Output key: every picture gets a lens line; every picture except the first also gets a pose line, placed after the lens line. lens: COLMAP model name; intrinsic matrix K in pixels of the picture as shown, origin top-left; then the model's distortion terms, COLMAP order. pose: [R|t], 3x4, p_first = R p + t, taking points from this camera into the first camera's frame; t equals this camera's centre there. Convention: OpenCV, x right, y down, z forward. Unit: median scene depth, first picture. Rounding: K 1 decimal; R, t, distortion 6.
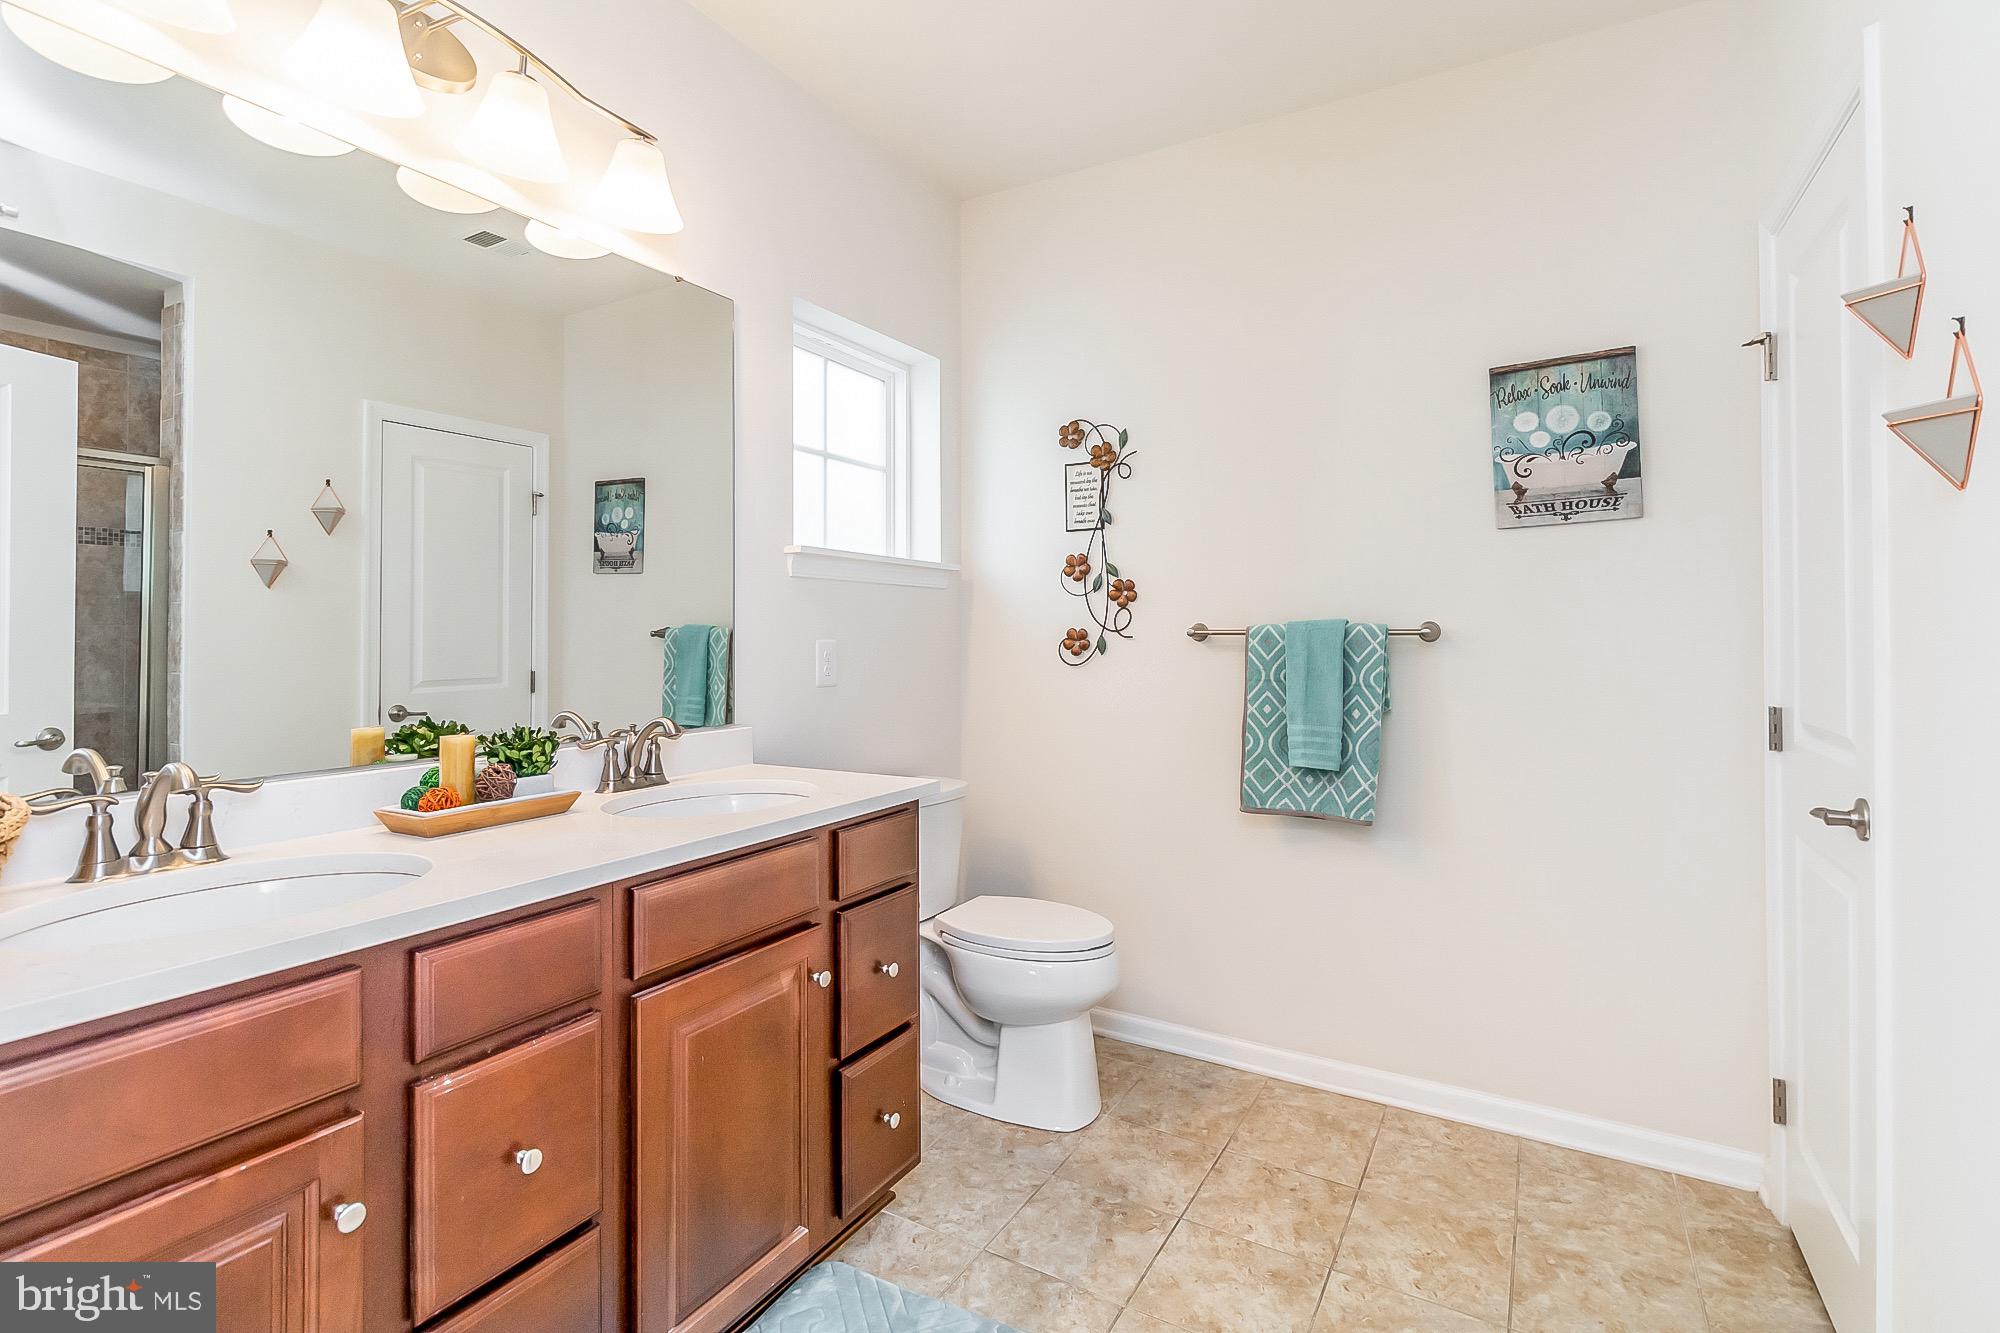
lens RADIAL K [[942.4, 0, 1001.8], [0, 942.4, 627.4], [0, 0, 1]] dist [0.002813, 0.001261]
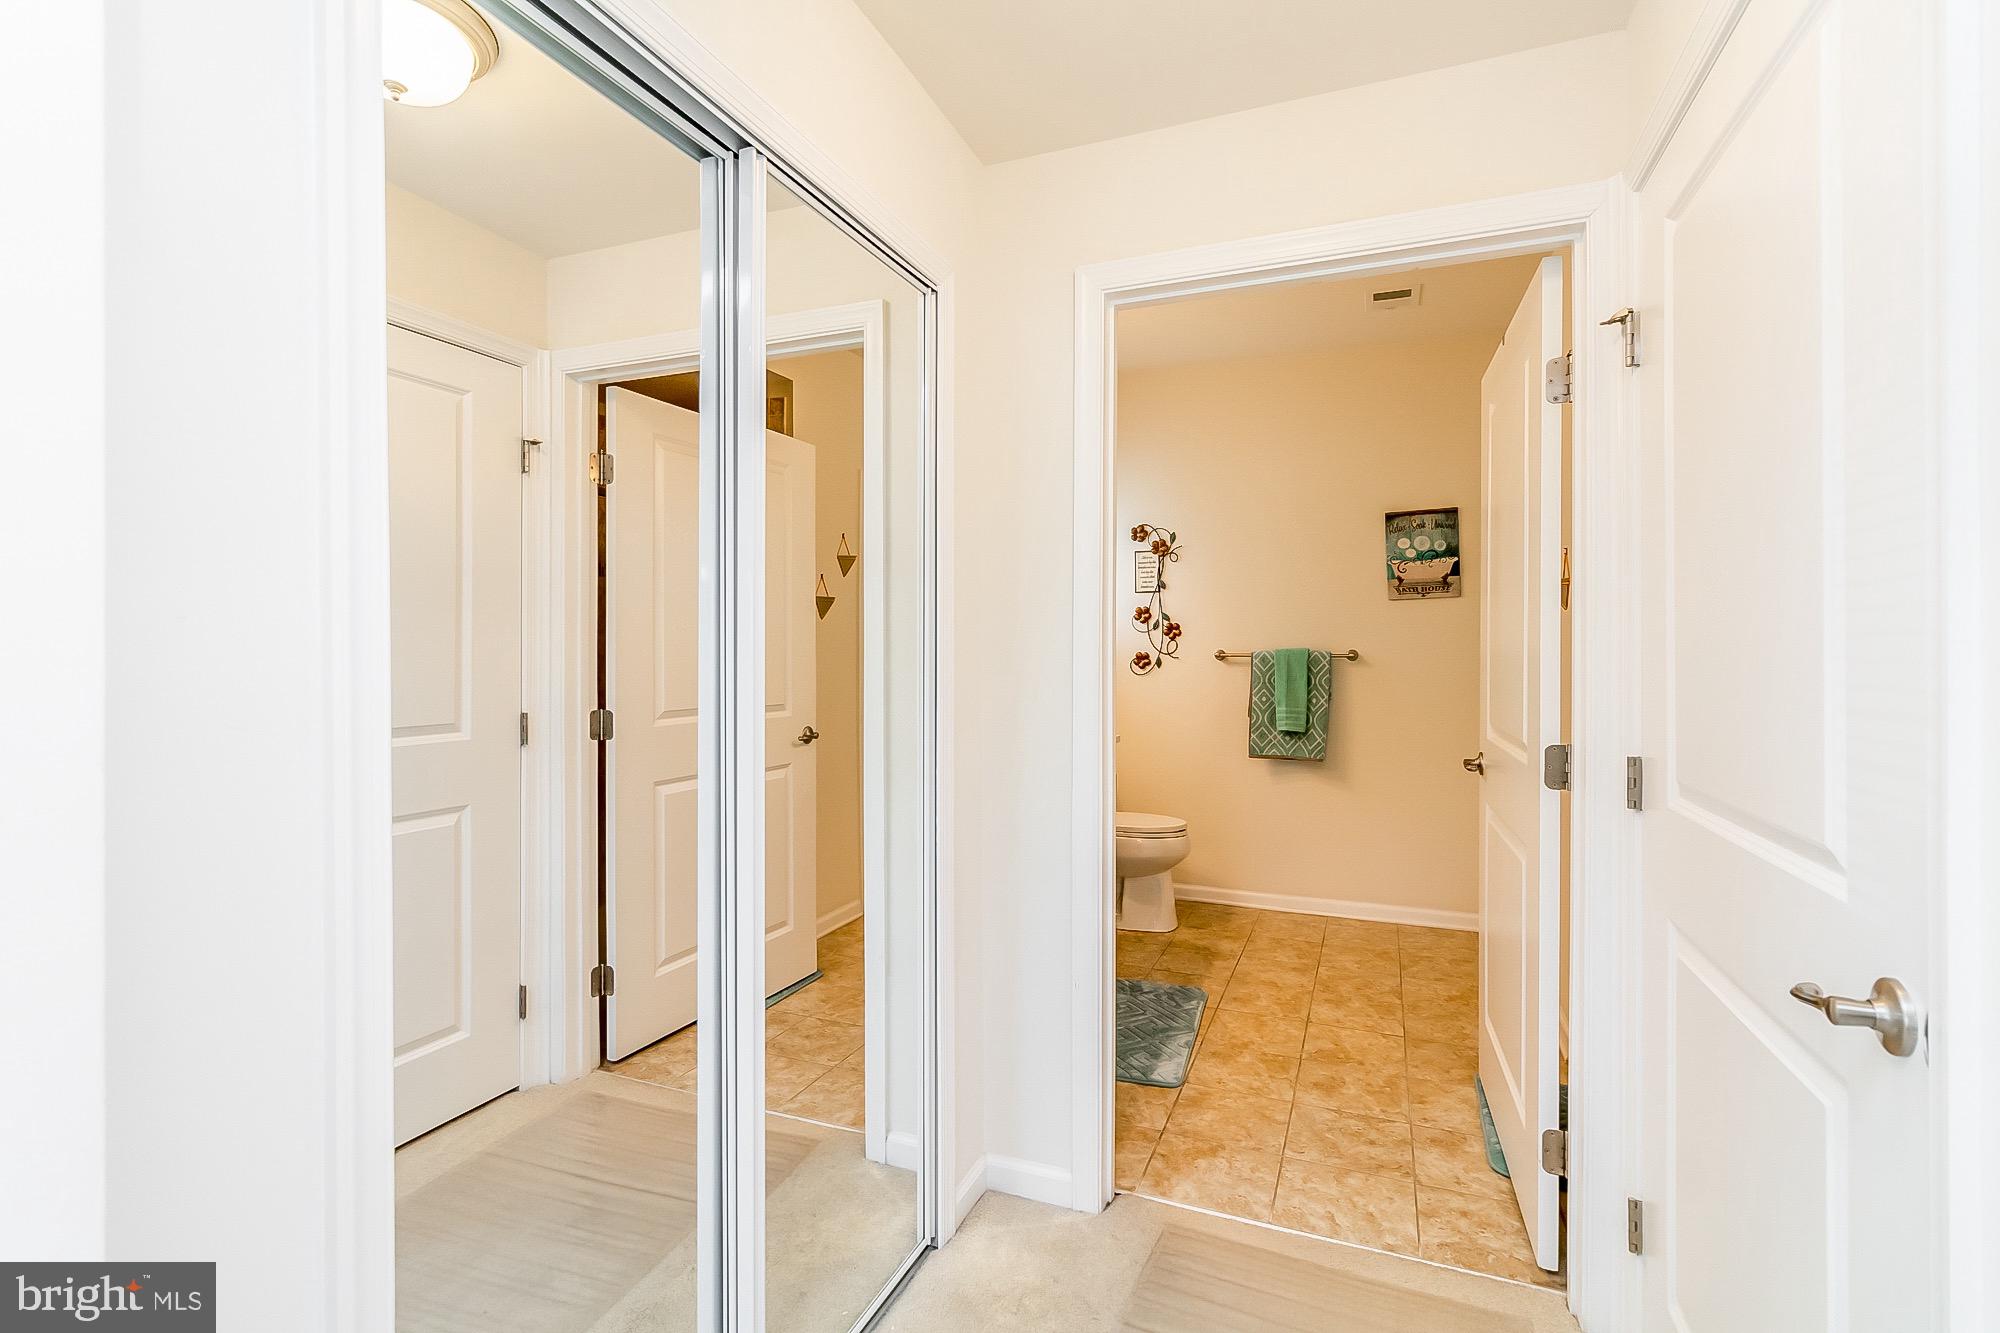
lens RADIAL K [[942.4, 0, 1001.5], [0, 942.4, 653.8], [0, 0, 1]] dist [0.002813, 0.001261]
pose [[0.989460, -0.001034, 0.144805, -0.484078], [-0.001431, 0.999856, 0.016914, -0.028351], [-0.144801, -0.016943, 0.989316, -0.707475]]
